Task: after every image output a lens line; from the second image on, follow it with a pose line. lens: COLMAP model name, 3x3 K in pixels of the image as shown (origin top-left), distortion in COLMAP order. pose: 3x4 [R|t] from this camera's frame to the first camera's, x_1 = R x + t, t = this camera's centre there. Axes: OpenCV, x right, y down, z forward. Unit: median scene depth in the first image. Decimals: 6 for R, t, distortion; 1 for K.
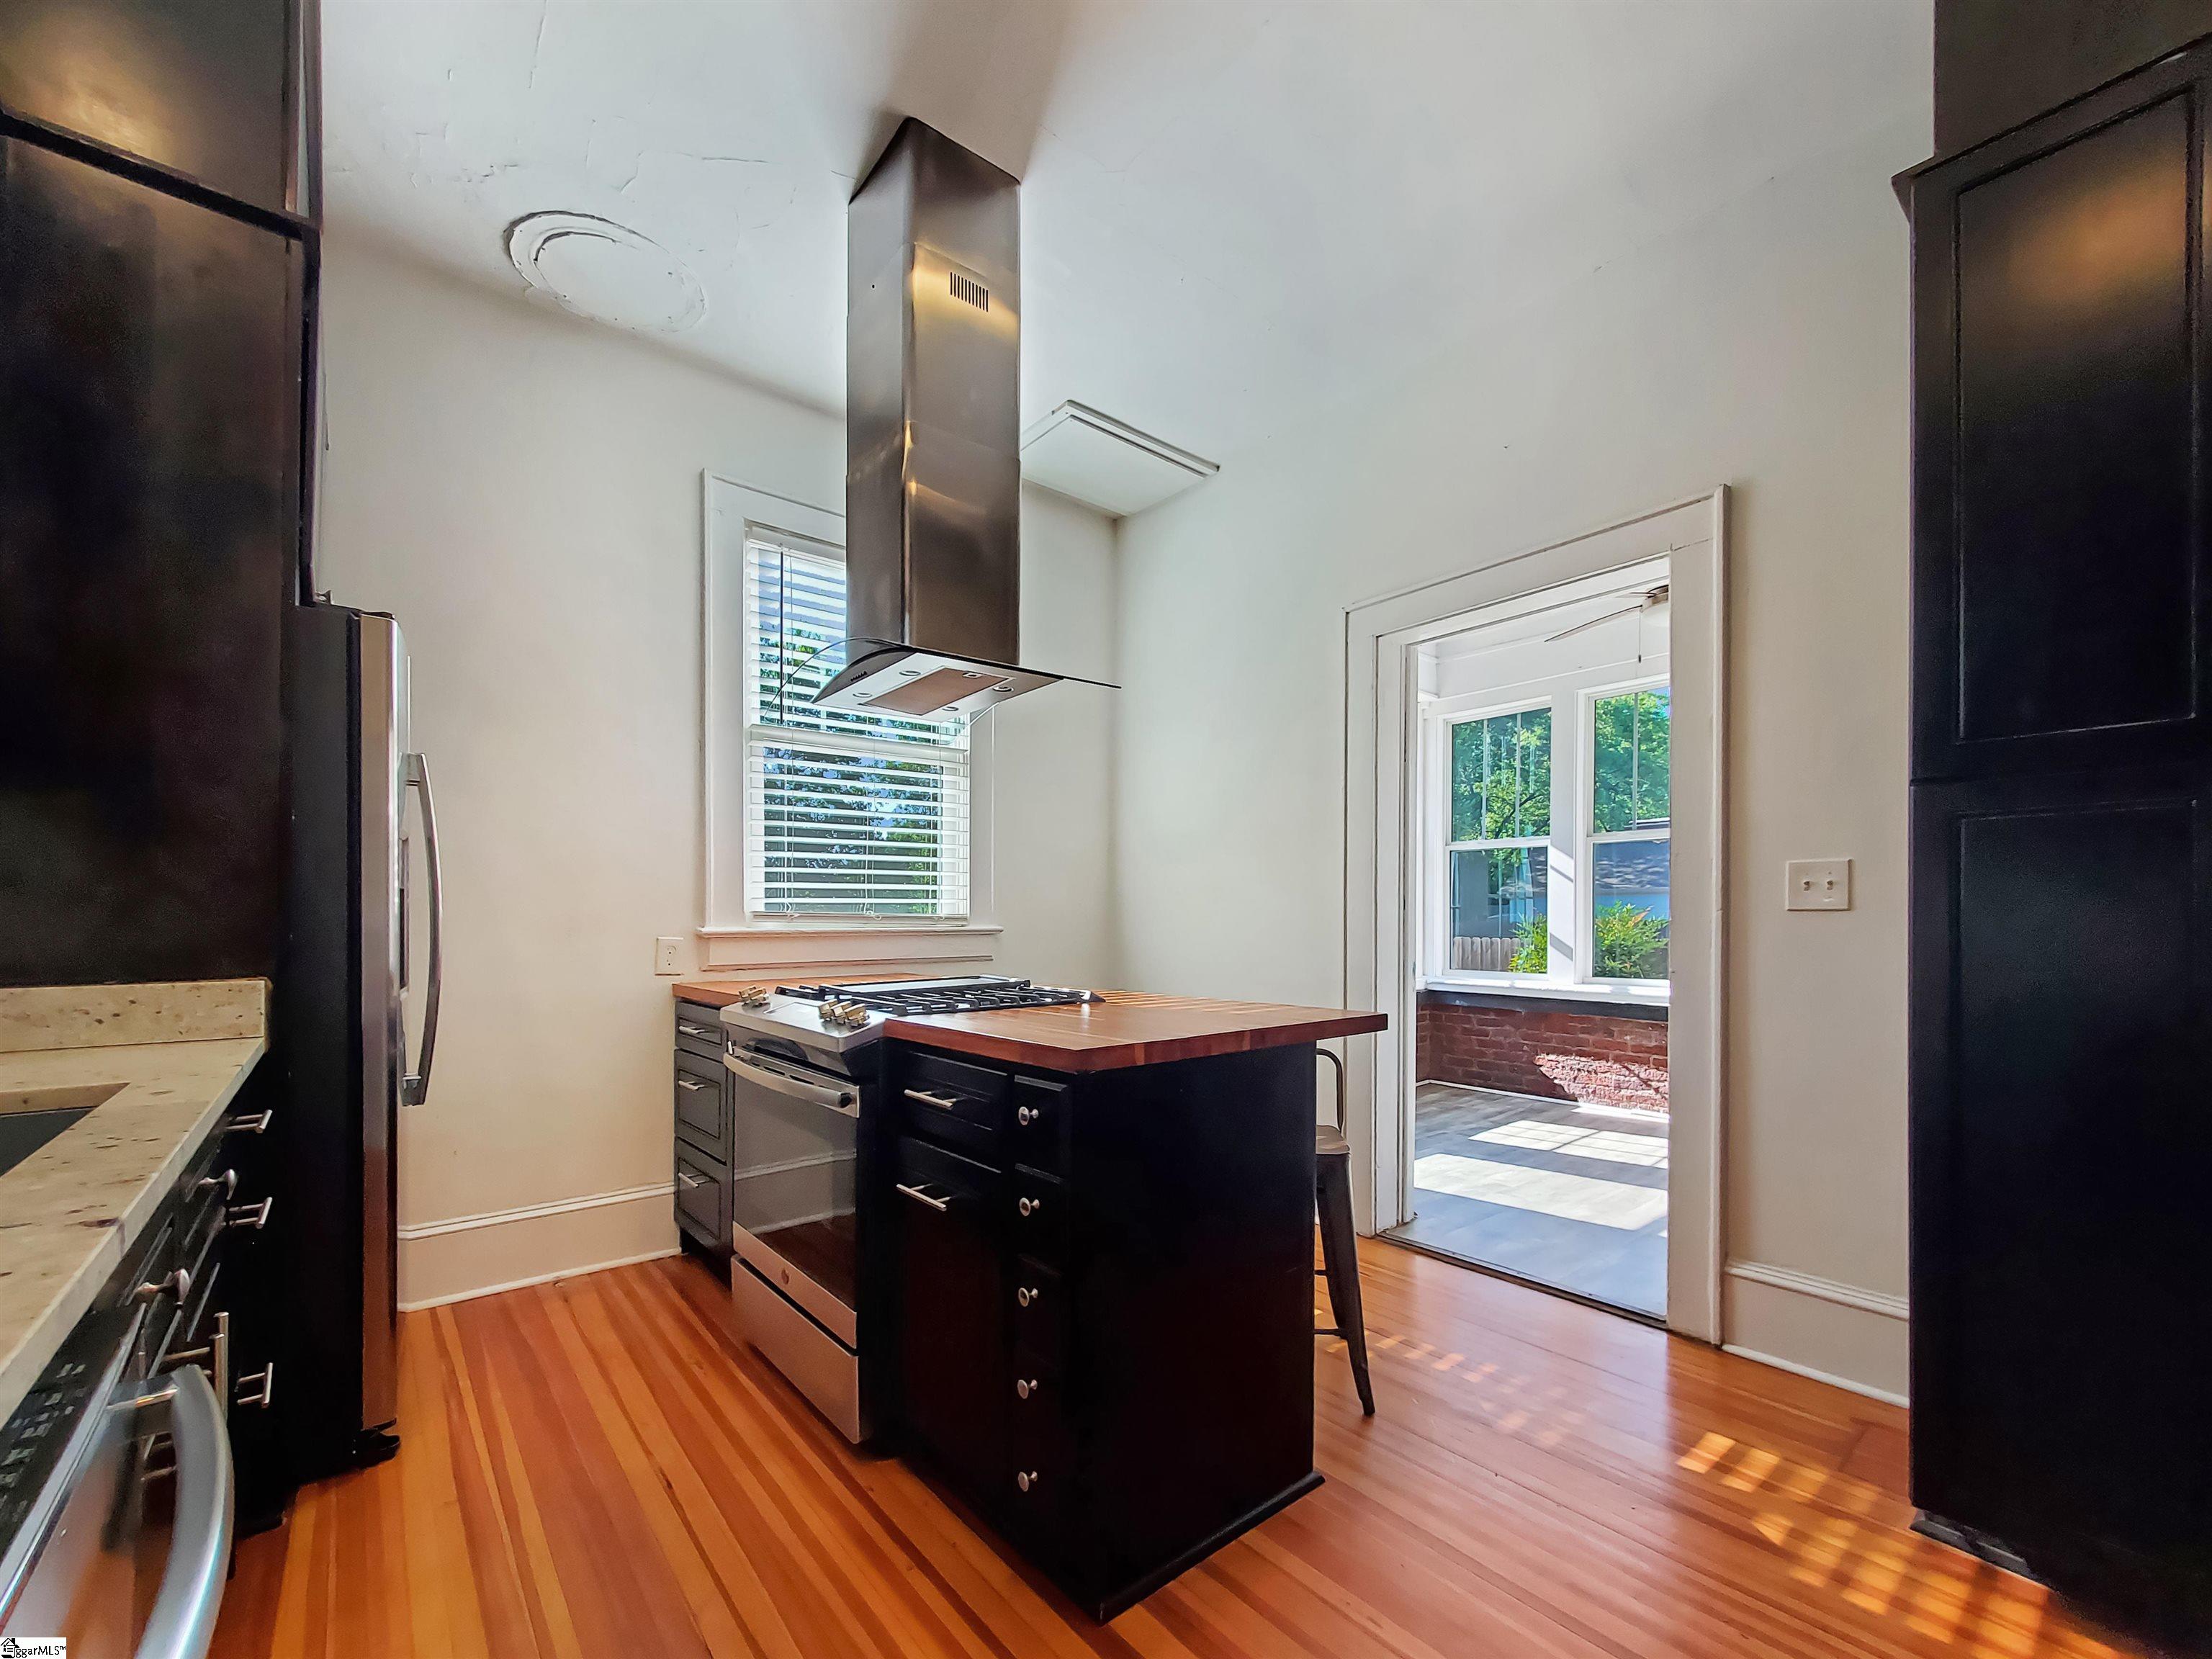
lens RADIAL K [[896.7, 0, 1109.7], [0, 896.7, 894.8], [0, 0, 1]] dist [0.000928, 0.000087]
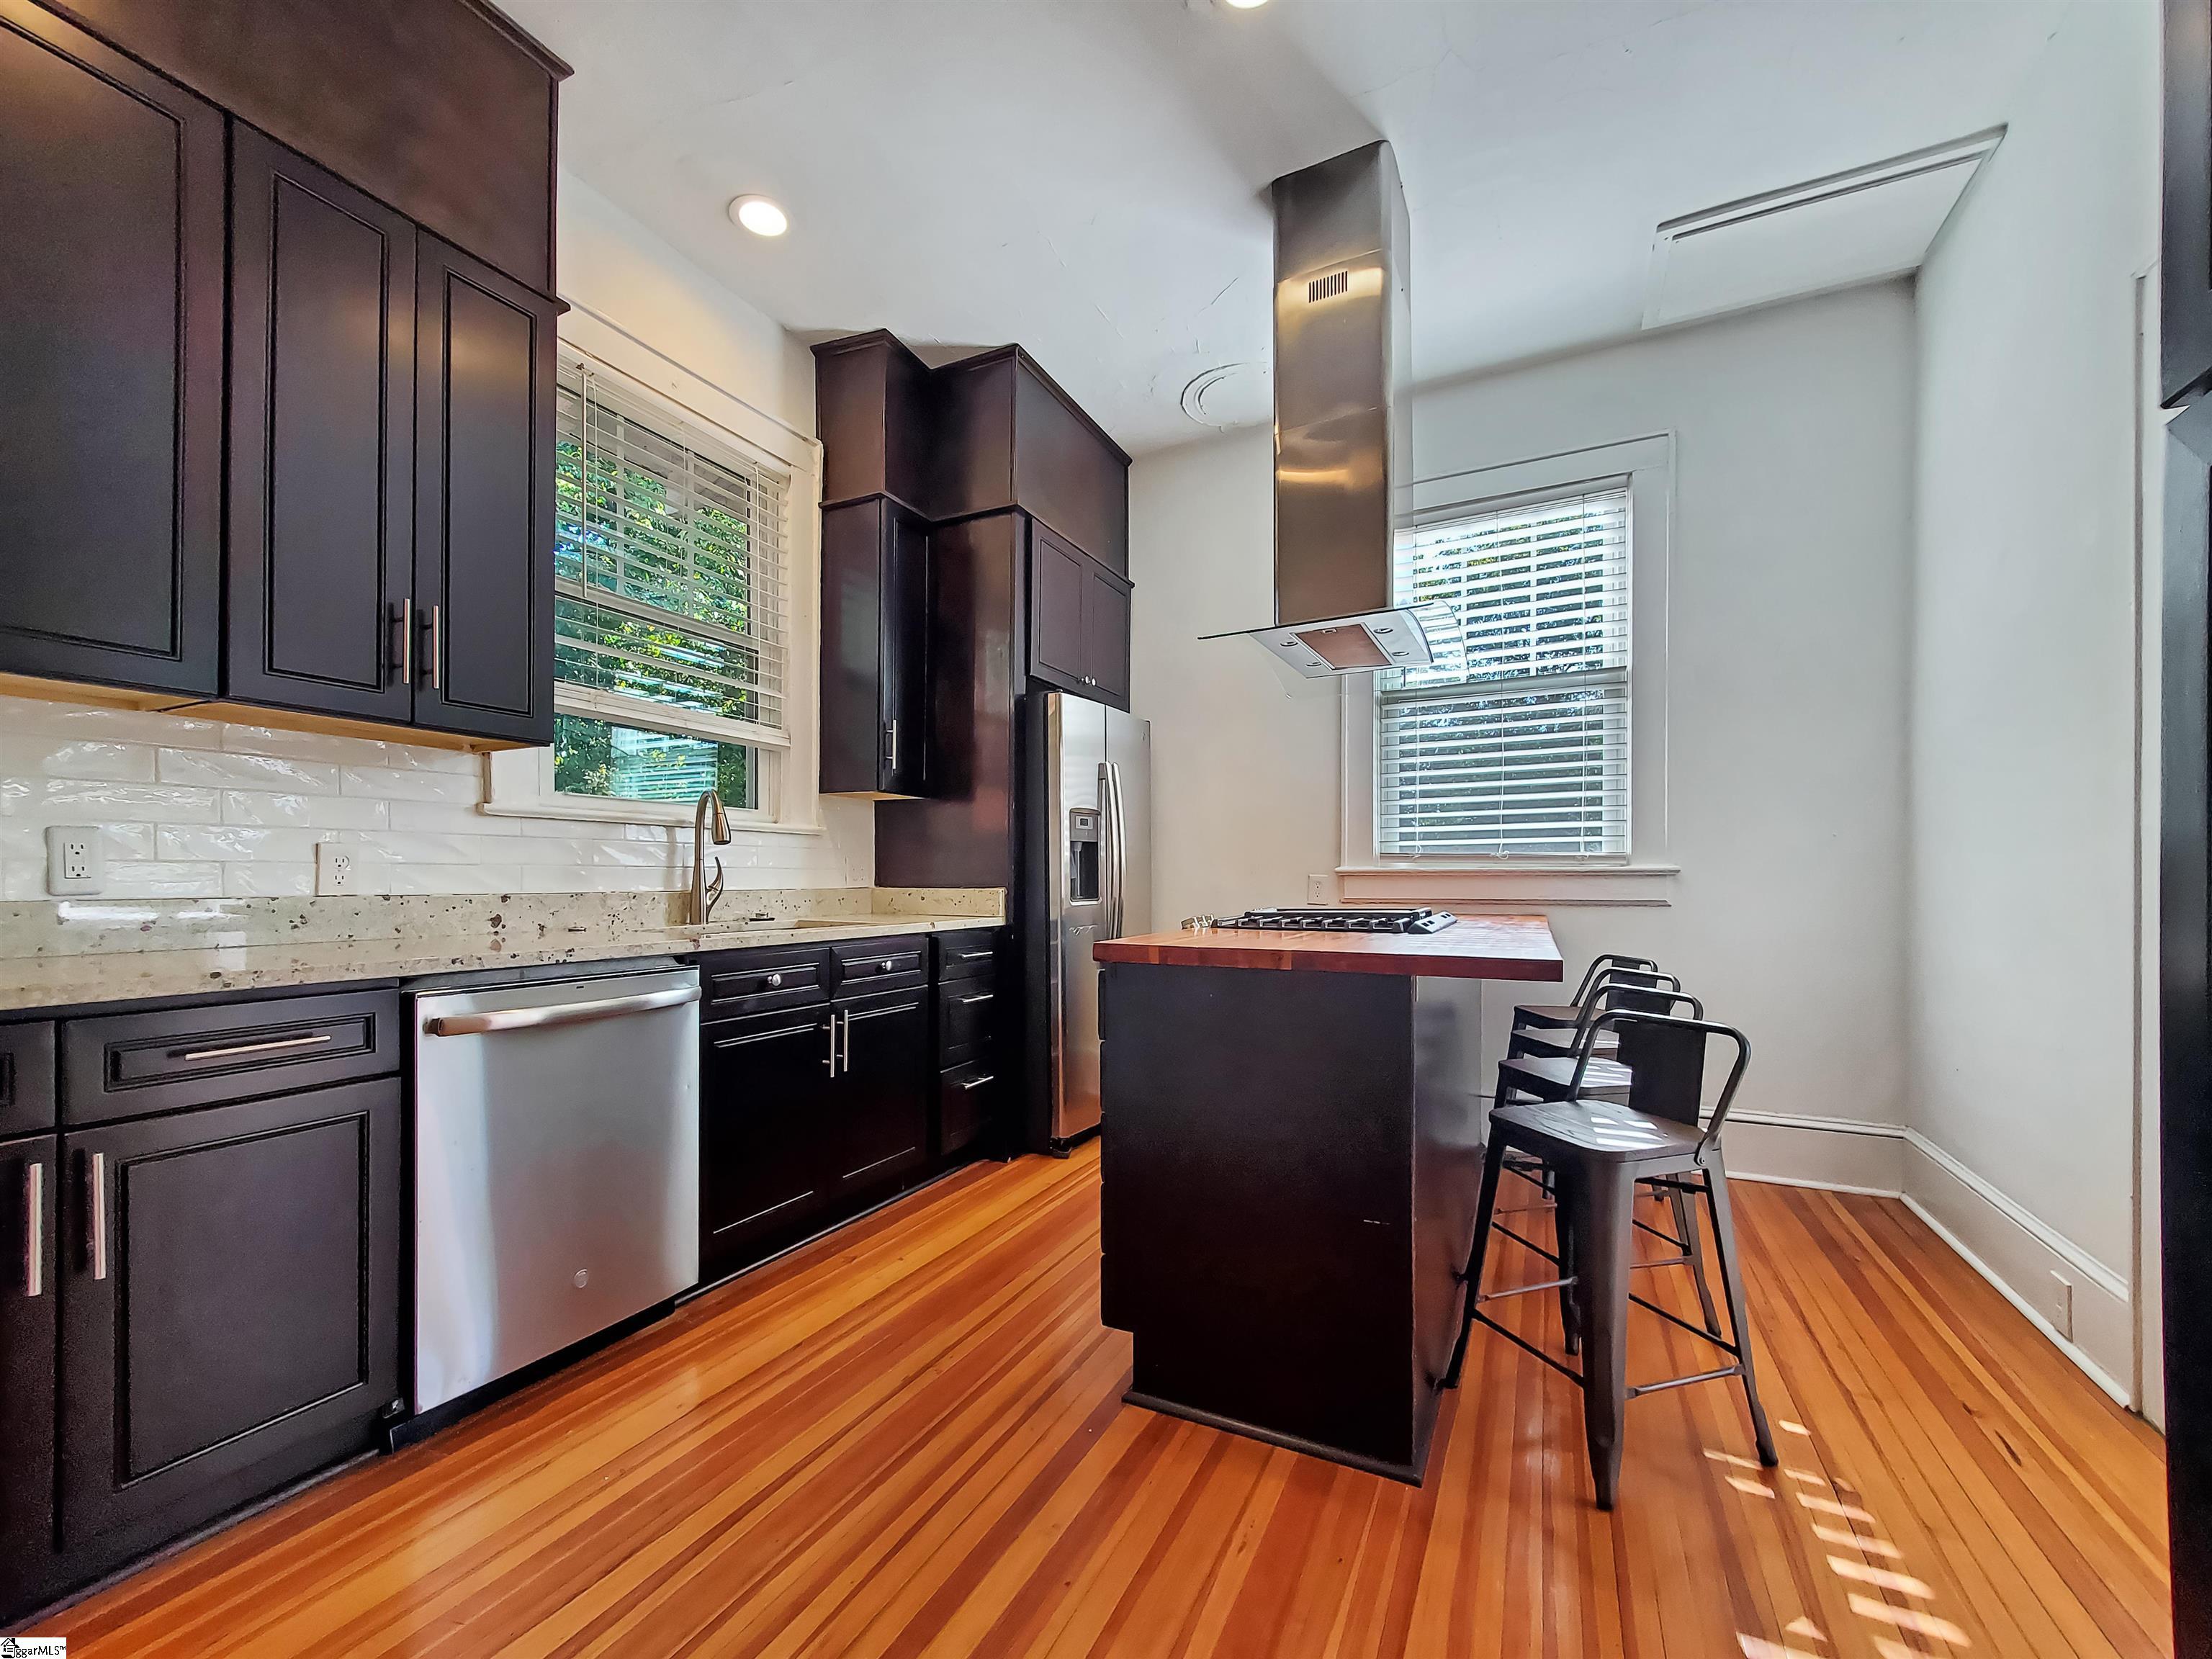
lens RADIAL K [[886.6, 0, 1108.1], [0, 886.6, 844.5], [0, 0, 1]] dist [0.001113, 0.000000]
pose [[0.403015, -0.032241, -0.914625, 0.585593], [0.024743, 0.999398, -0.024327, 0.030669], [0.914859, -0.012826, 0.403570, 0.245774]]
